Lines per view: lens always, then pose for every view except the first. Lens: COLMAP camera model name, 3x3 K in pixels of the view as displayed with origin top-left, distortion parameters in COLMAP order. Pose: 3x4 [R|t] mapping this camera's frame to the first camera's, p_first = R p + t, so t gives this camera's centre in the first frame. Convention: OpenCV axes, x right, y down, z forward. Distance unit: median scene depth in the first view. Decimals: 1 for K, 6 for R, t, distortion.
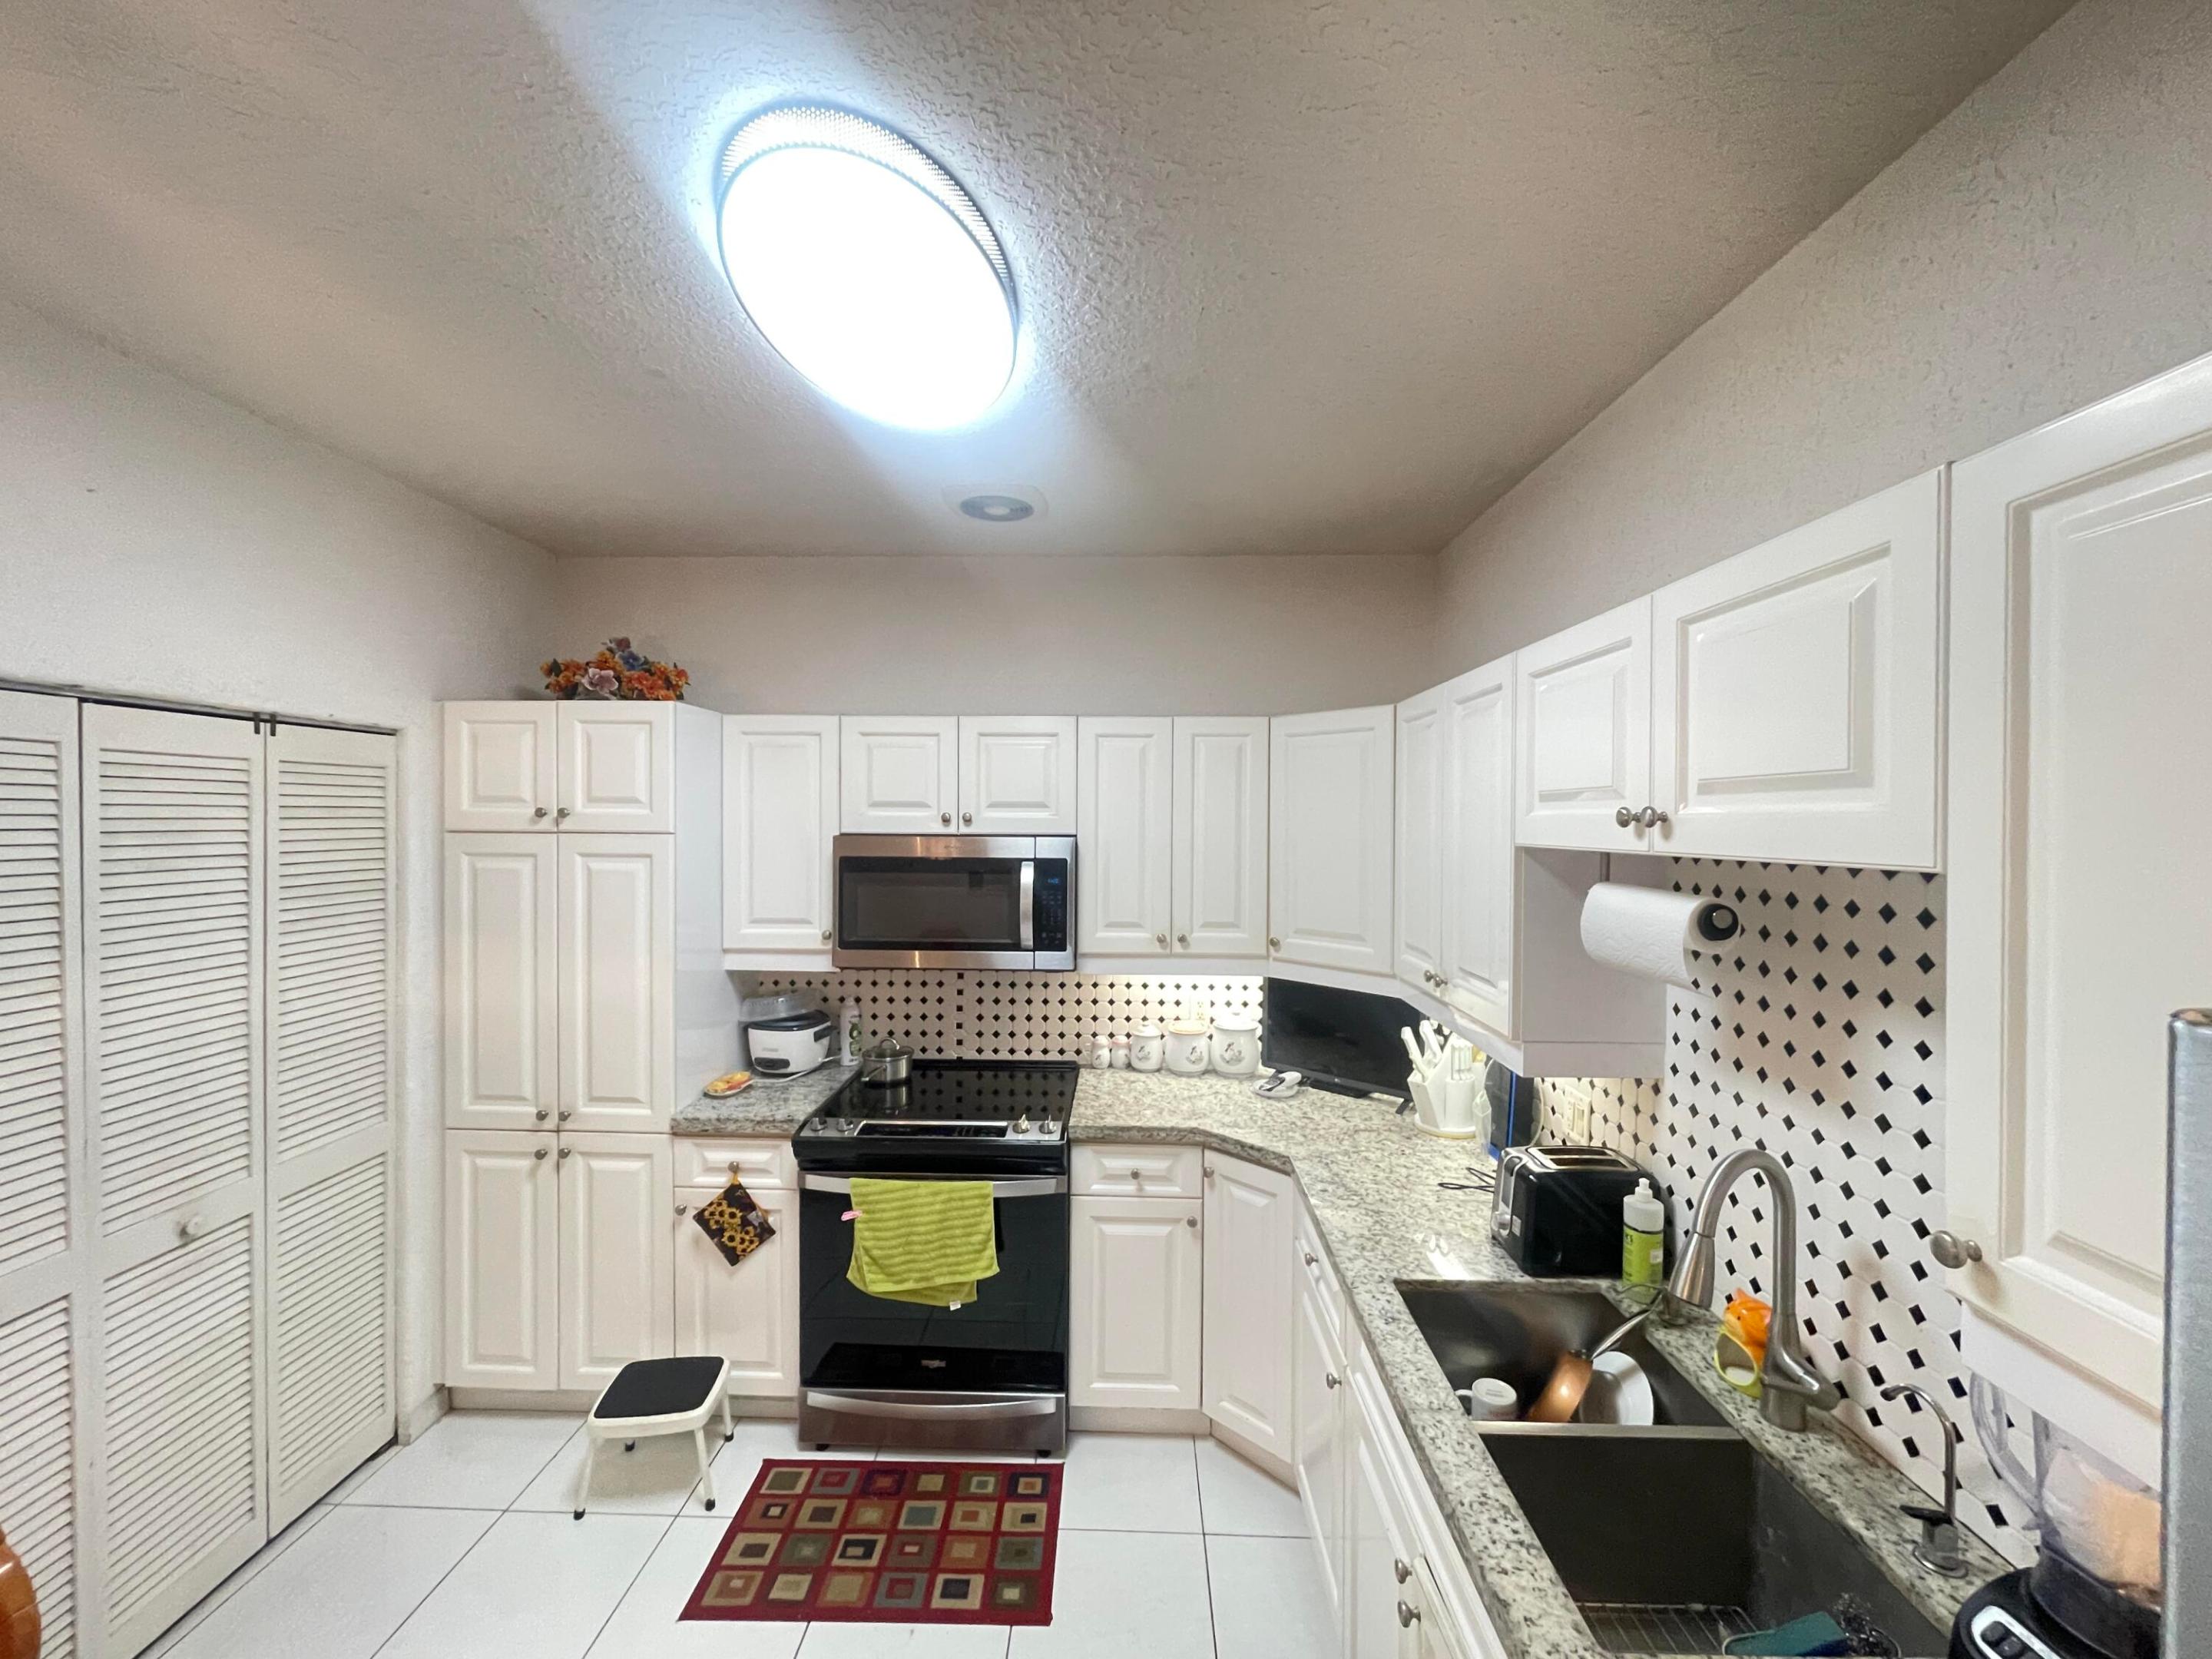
lens RADIAL K [[891.3, 0, 1100.8], [0, 891.3, 829.8], [0, 0, 1]] dist [-0.000713, 0.000062]
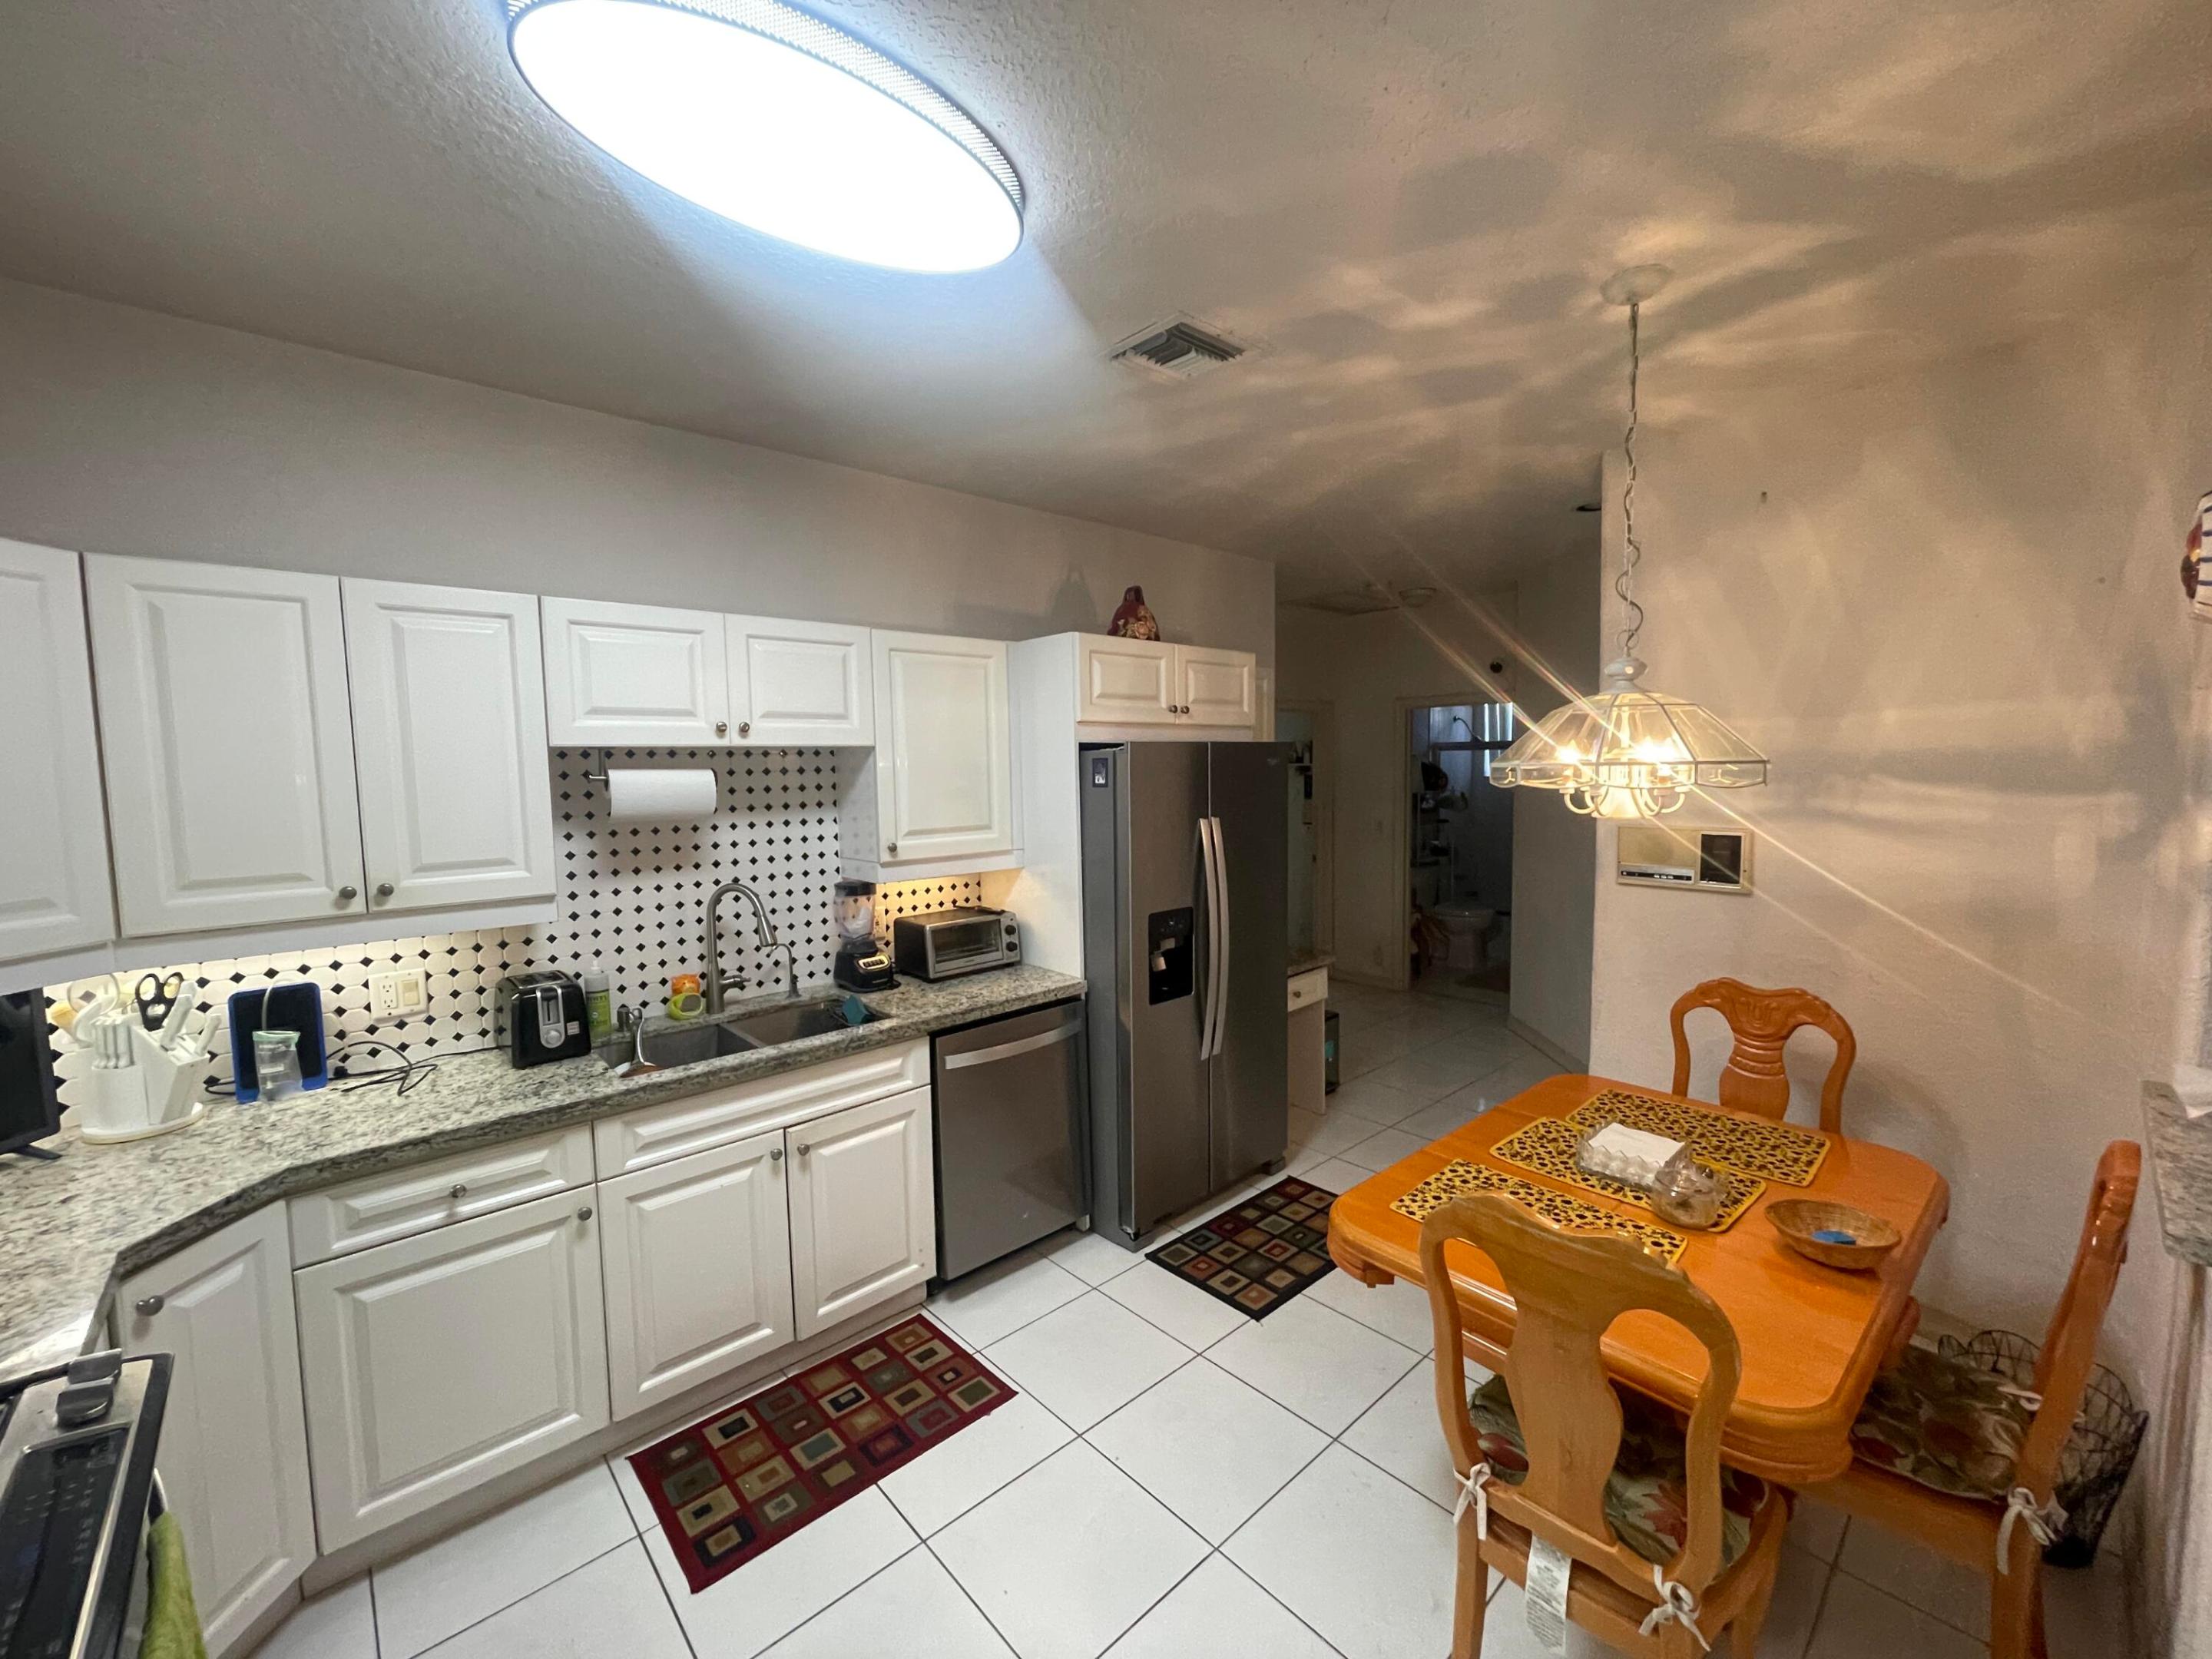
lens RADIAL K [[897.9, 0, 1101.2], [0, 897.9, 830.7], [0, 0, 1]] dist [0.000539, 0.000052]
pose [[-0.695900, -0.050406, 0.716367, -0.703195], [0.019851, 0.995802, 0.089351, 0.025960], [-0.717864, 0.076400, -0.691979, 0.894828]]
